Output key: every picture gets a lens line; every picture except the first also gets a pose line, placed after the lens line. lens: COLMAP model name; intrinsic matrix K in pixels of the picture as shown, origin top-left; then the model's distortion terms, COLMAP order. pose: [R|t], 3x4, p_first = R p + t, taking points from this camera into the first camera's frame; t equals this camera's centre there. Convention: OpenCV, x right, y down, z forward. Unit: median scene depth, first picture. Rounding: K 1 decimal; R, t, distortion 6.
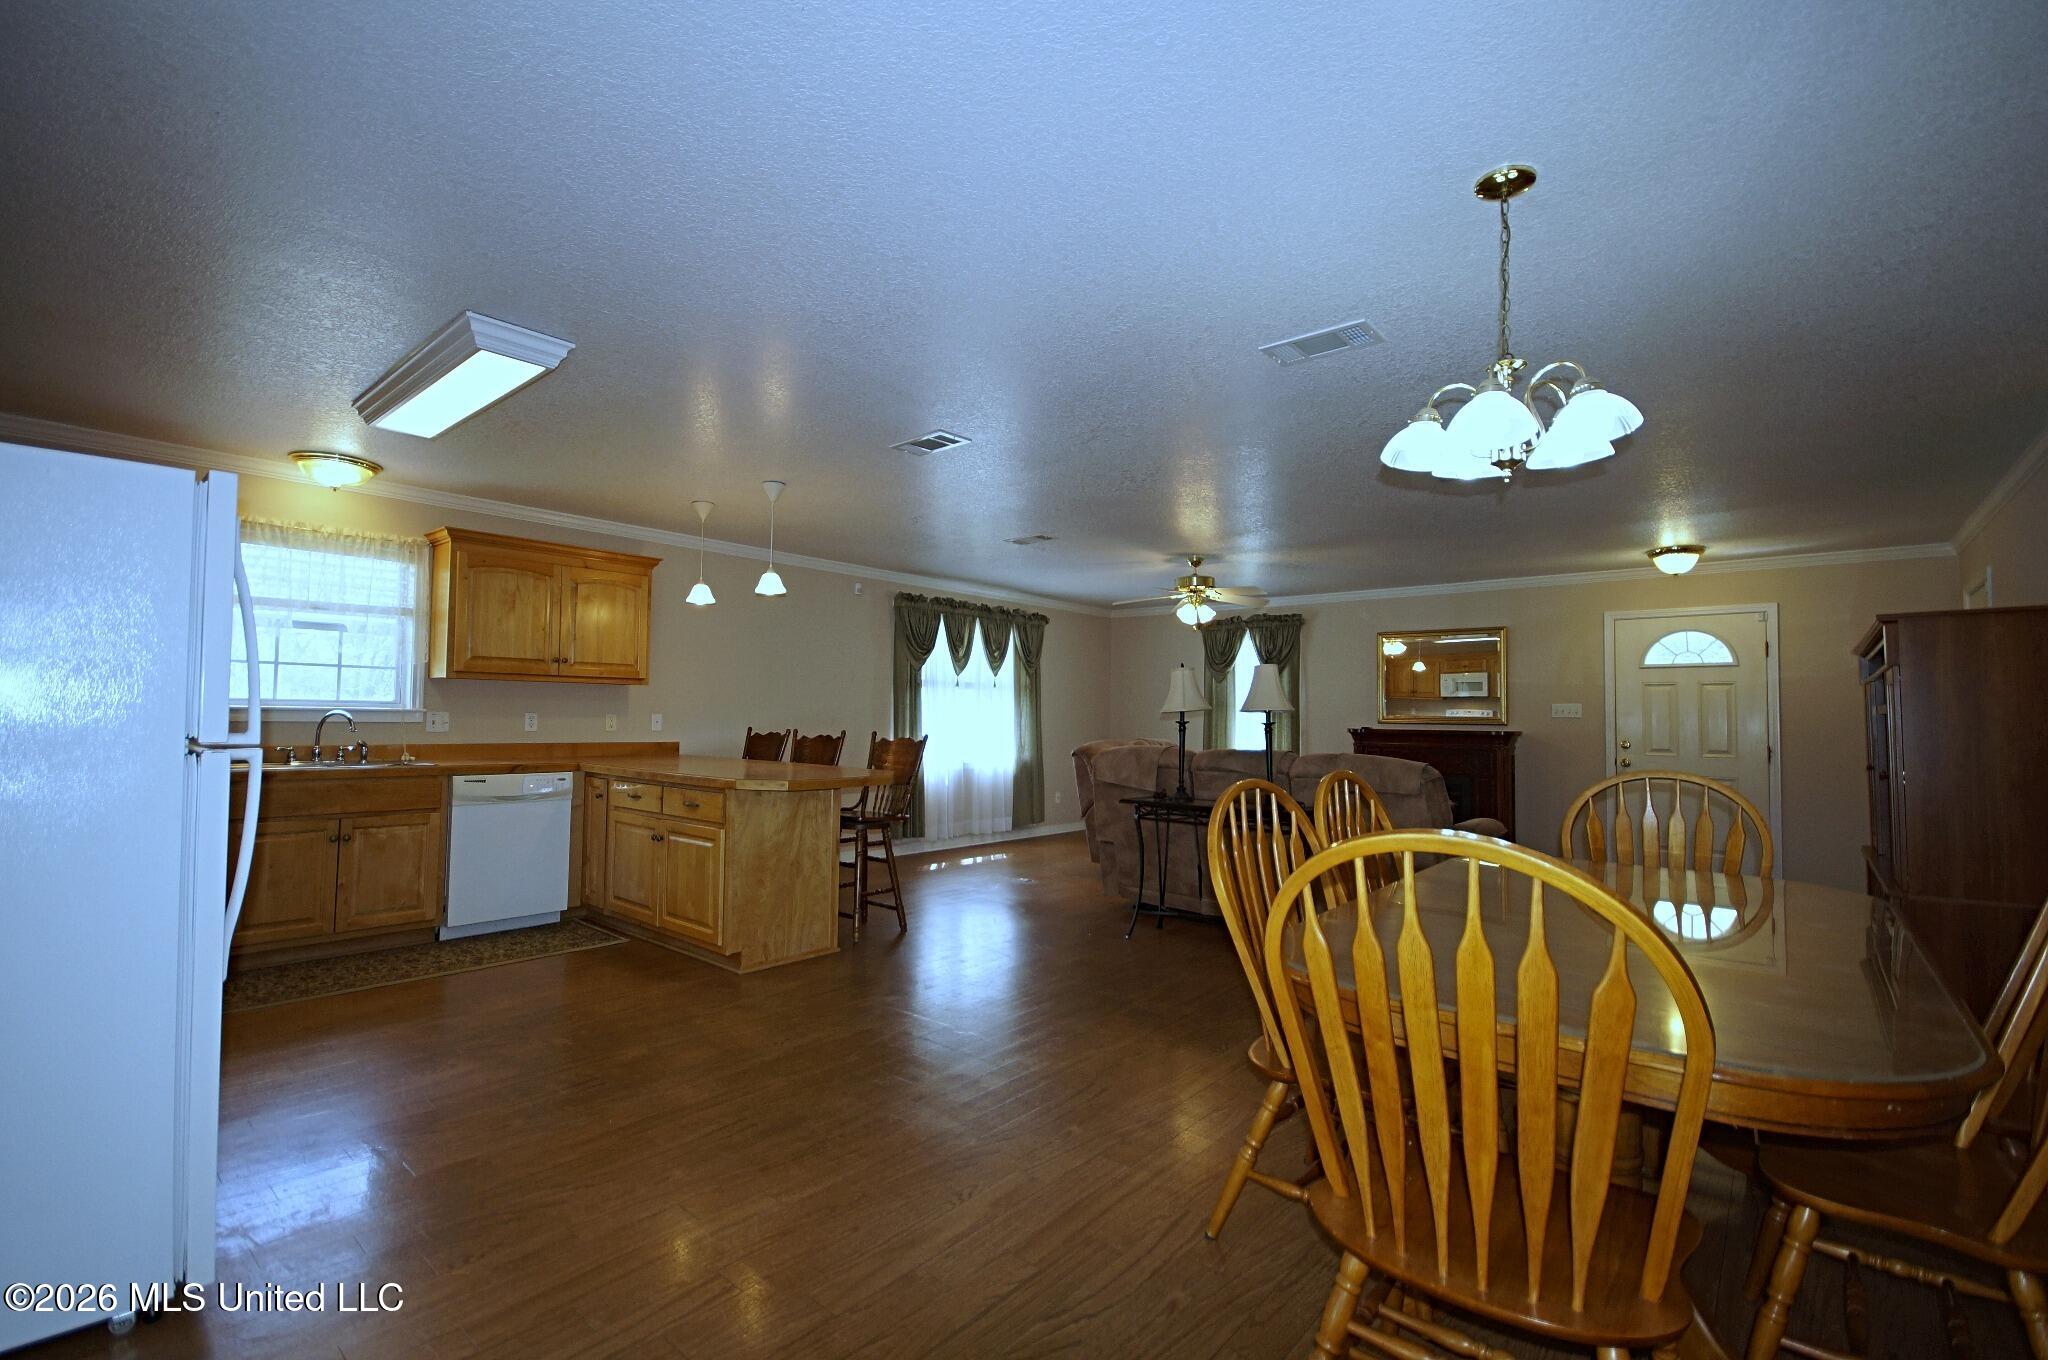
lens RADIAL K [[911.4, 0, 1024.0], [0, 911.4, 680.0], [0, 0, 1]] dist [0.000336, -0.000055]
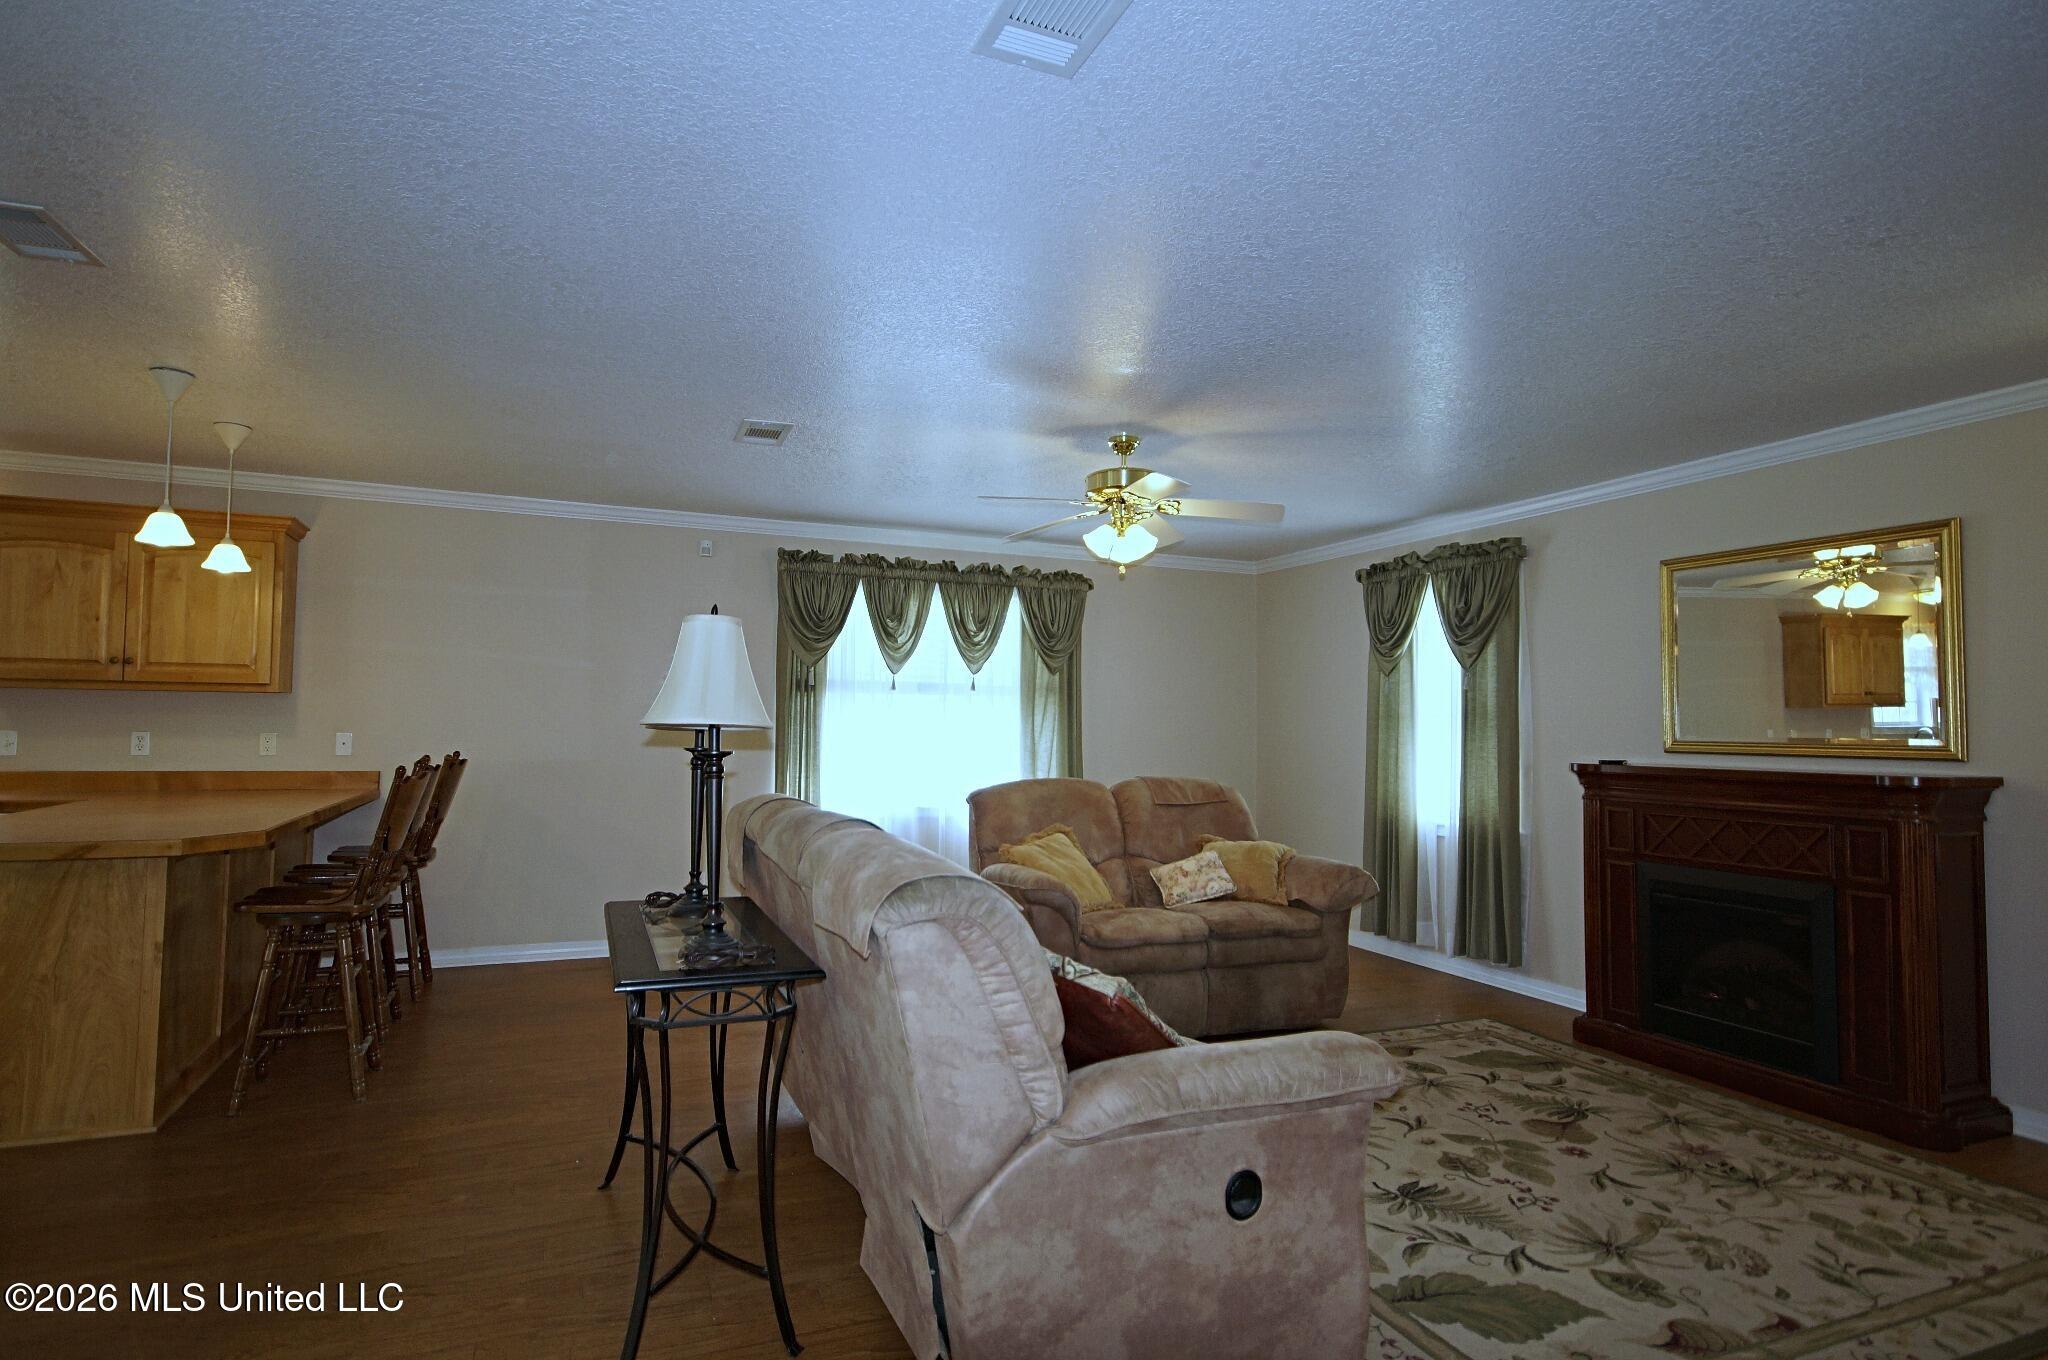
lens RADIAL K [[1079.3, 0, 1019.8], [0, 1079.3, 685.7], [0, 0, 1]] dist [0.009926, 0.000324]
pose [[0.890350, -0.019271, -0.454868, 0.415984], [0.017076, 0.999814, -0.008935, 0.014691], [0.454955, 0.000188, 0.890514, 0.414054]]
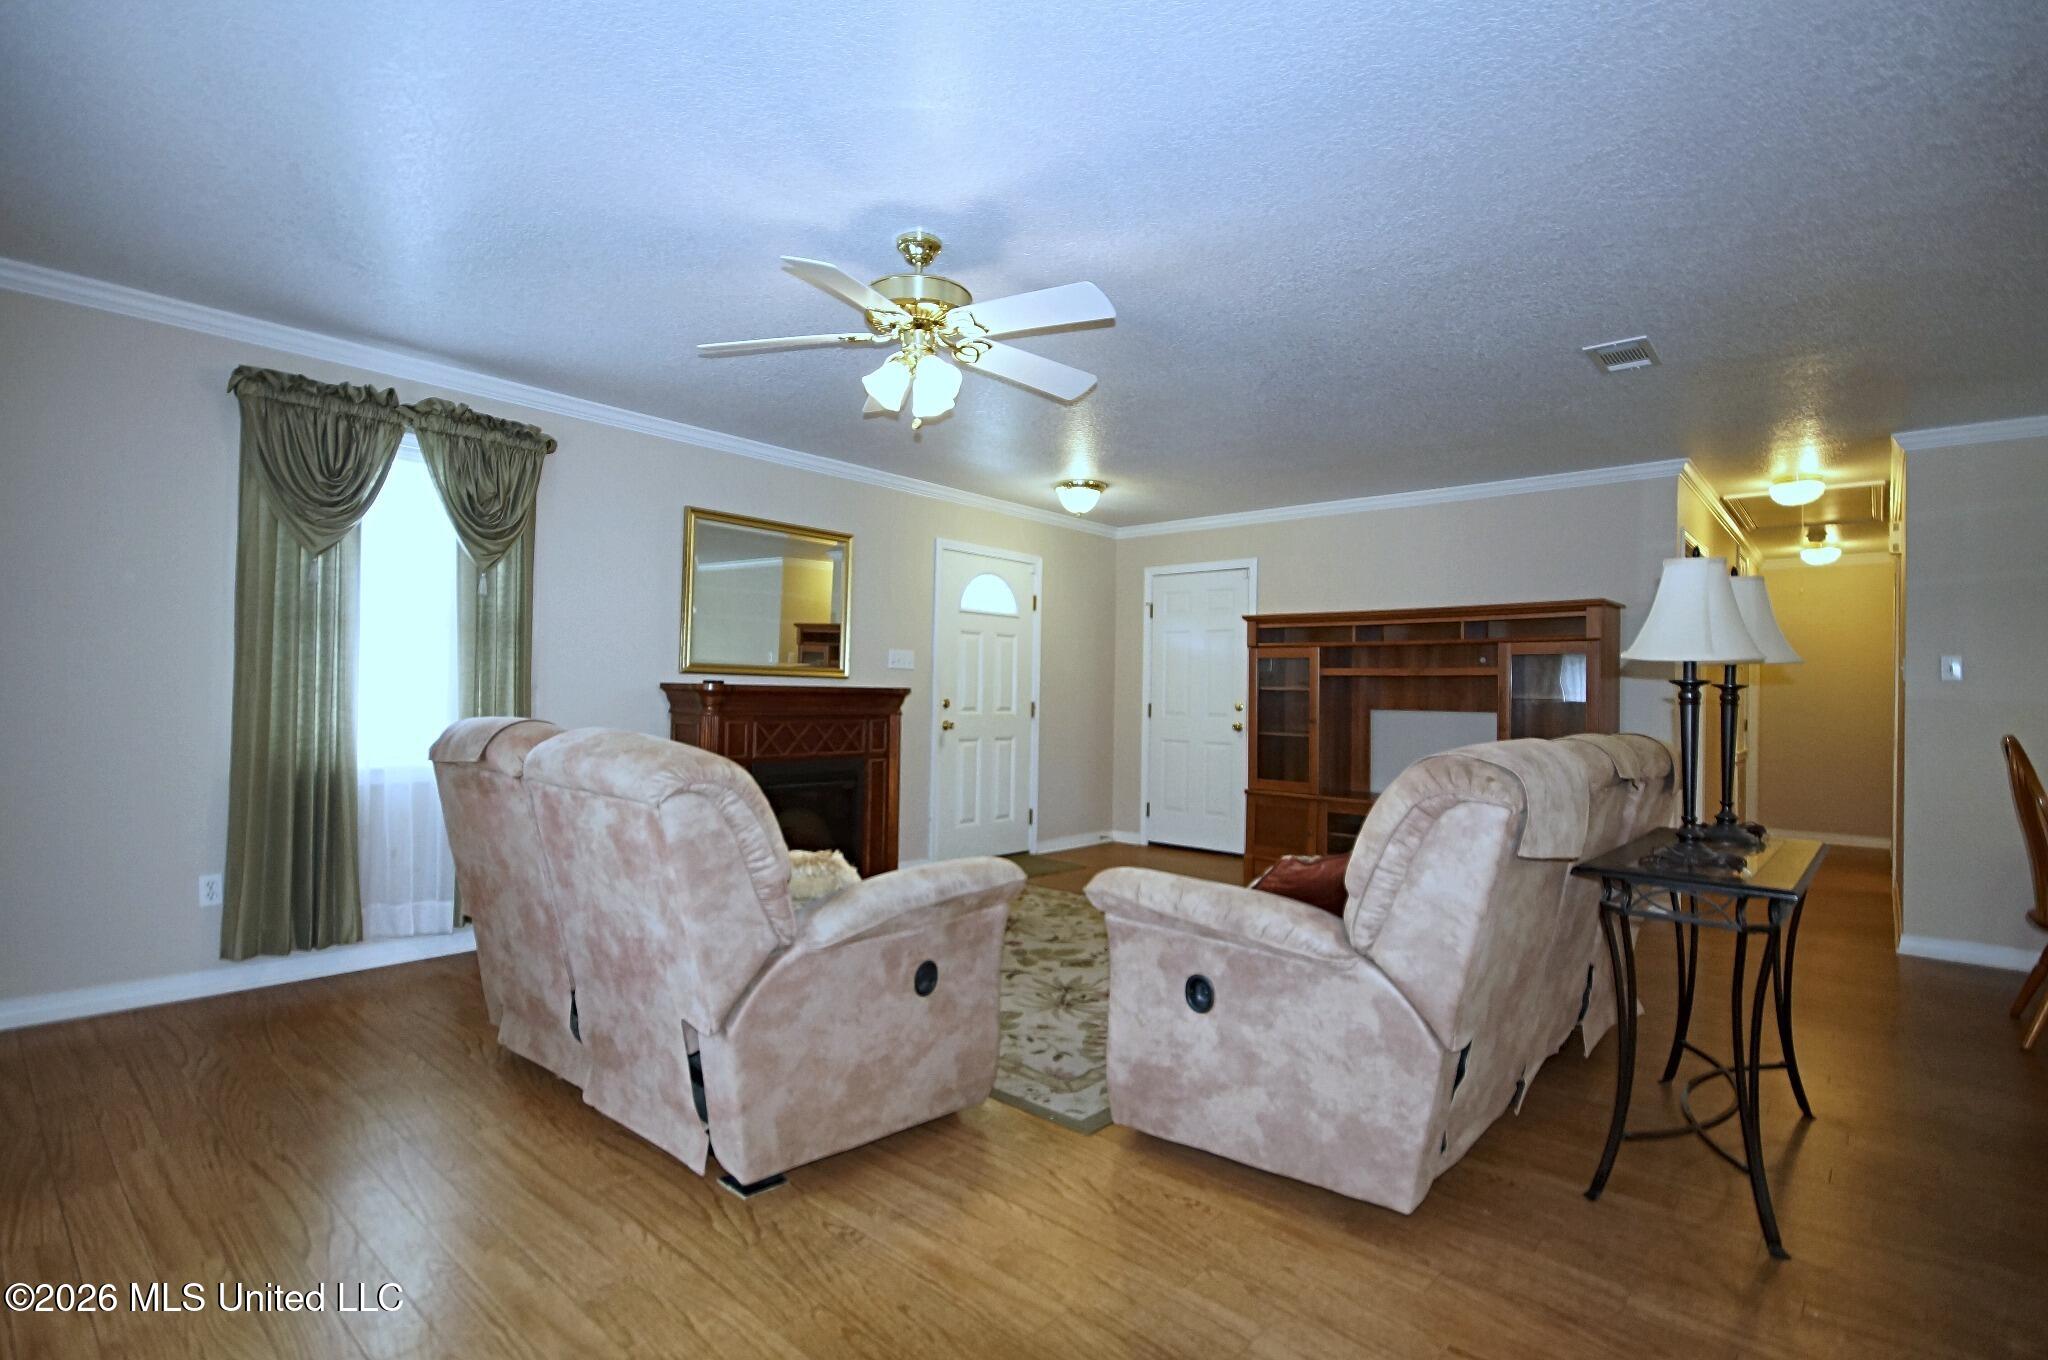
lens RADIAL K [[971.3, 0, 995.2], [0, 971.3, 676.8], [0, 0, 1]] dist [0.005218, -0.000362]
pose [[0.043181, 0.003308, 0.999062, -0.214377], [-0.063349, 0.997991, -0.000567, 0.045829], [-0.997057, -0.063265, 0.043304, 0.936908]]
